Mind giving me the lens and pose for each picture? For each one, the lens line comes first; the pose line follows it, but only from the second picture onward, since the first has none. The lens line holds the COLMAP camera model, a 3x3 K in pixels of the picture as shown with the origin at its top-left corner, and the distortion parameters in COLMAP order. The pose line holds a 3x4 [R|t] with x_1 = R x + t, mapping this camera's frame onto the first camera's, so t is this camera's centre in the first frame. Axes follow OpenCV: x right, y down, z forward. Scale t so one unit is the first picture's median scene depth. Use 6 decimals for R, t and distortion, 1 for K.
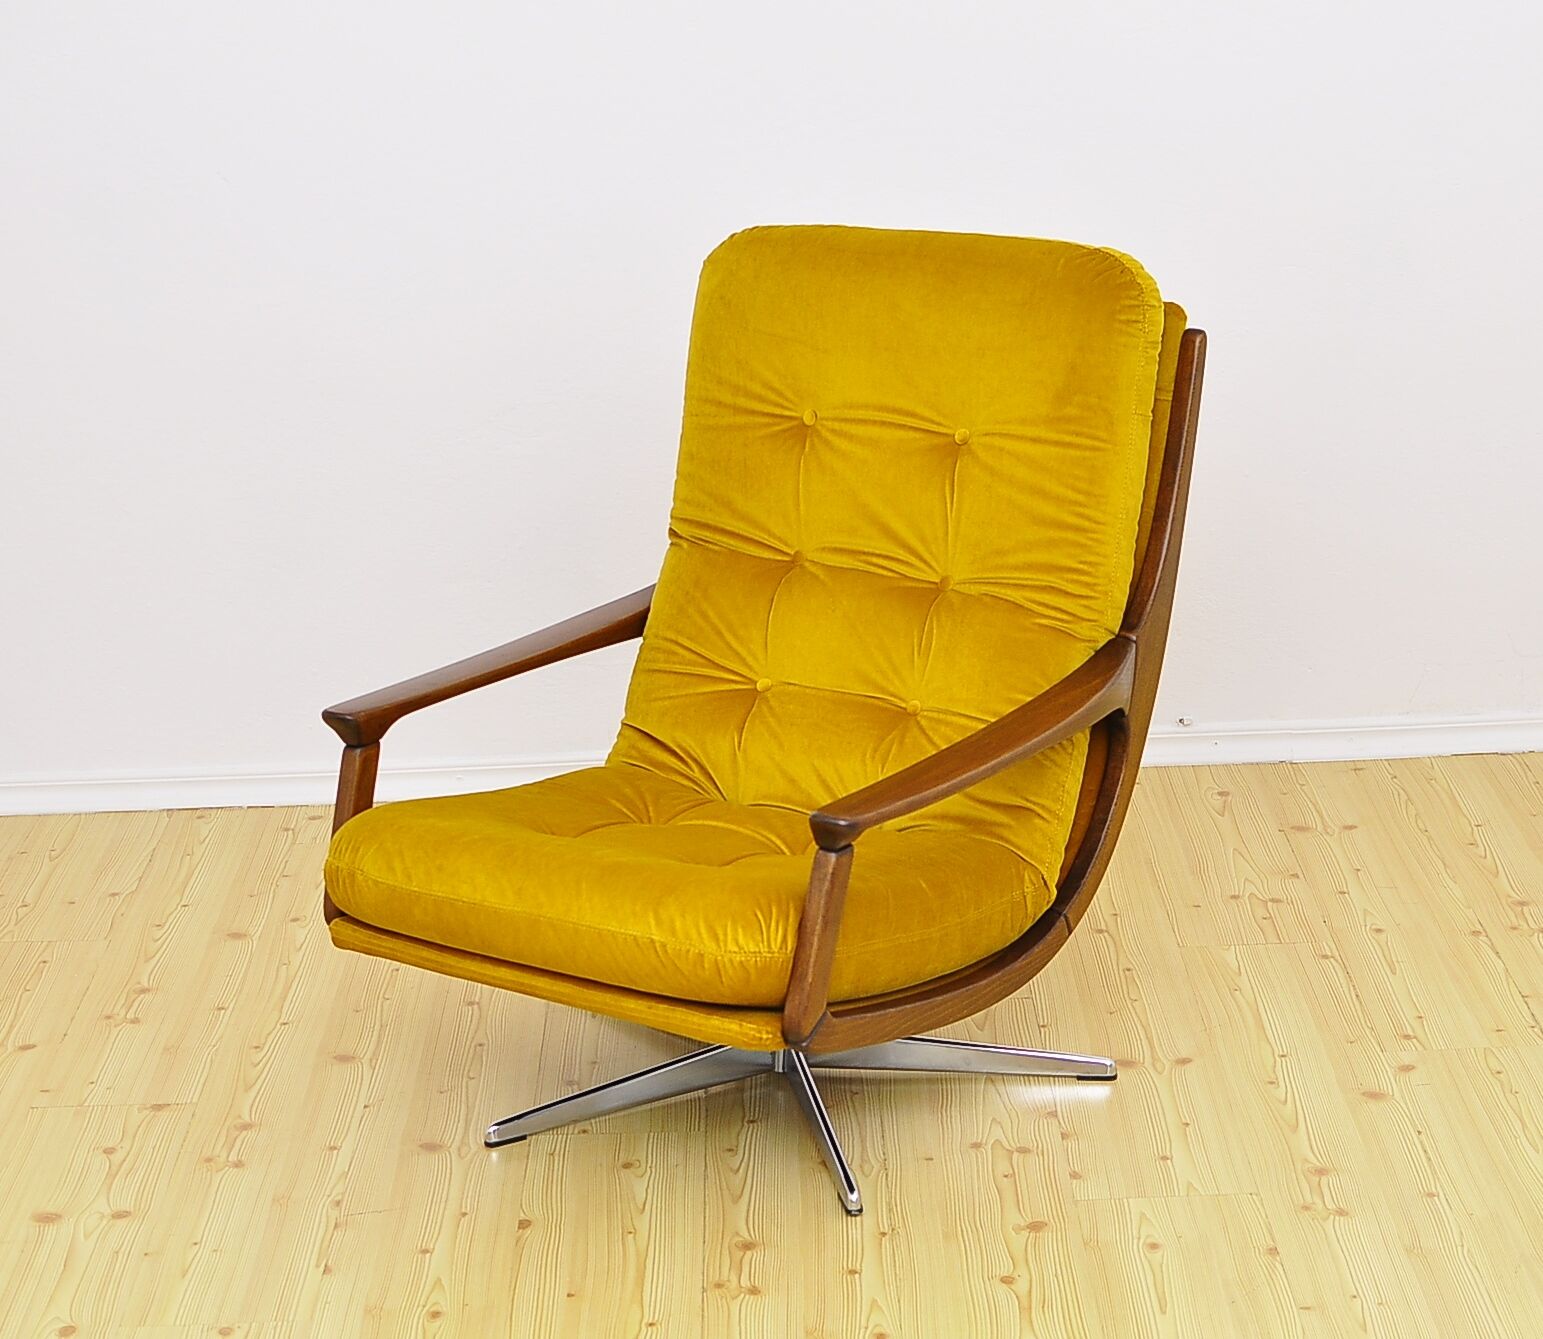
lens RADIAL K [[3320.7, 0, 821.8], [0, 3320.7, 706.3], [0, 0, 1]] dist [-0.157075, 0.000000]
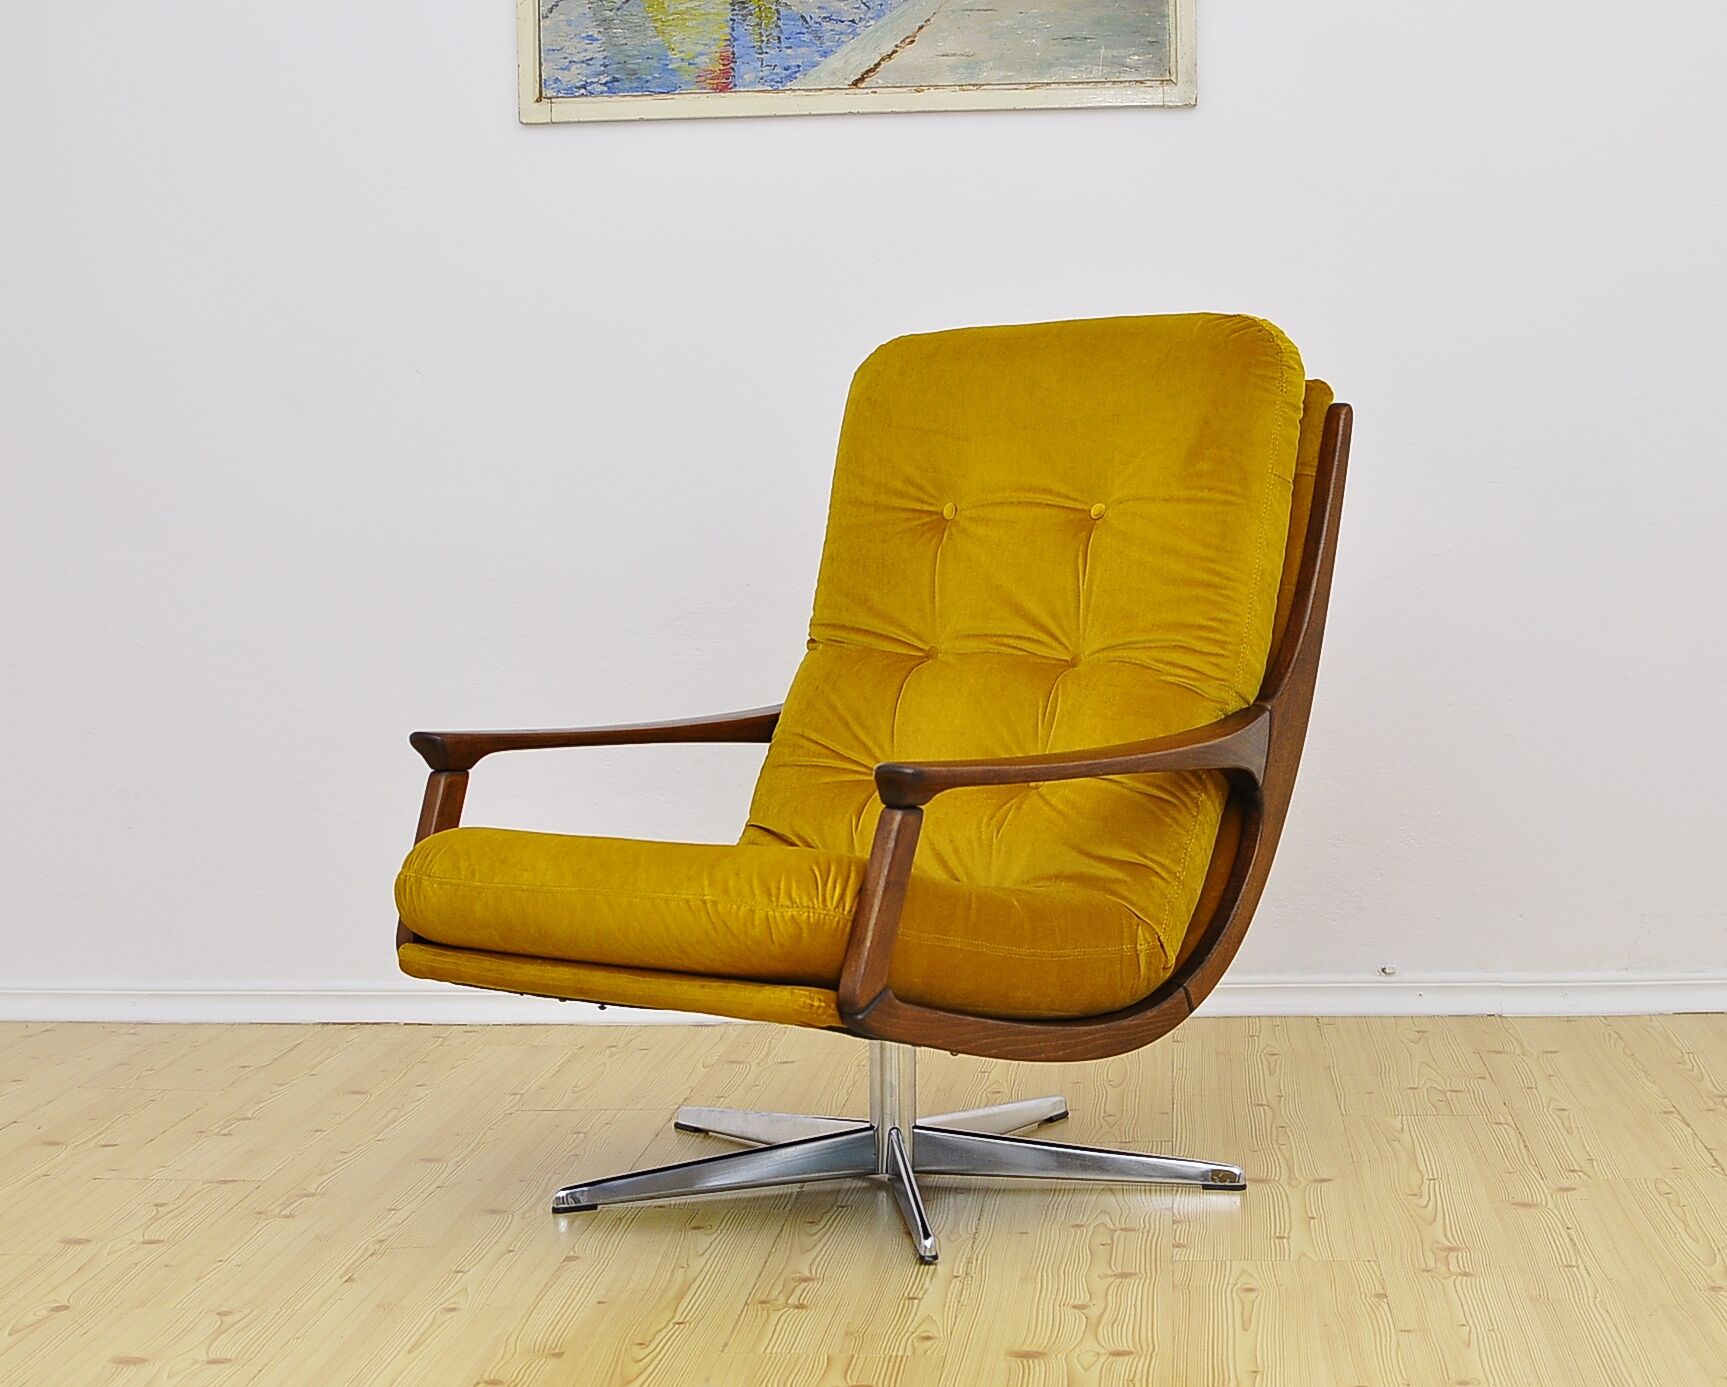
lens RADIAL K [[3313.5, 0, 910.3], [0, 3313.5, 713.8], [0, 0, 1]] dist [-0.150278, 0.000000]
pose [[0.994641, 0.021911, -0.101037, 0.088662], [-0.045039, 0.971505, -0.232701, 0.207358], [0.093059, 0.236005, 0.967286, 0.078905]]
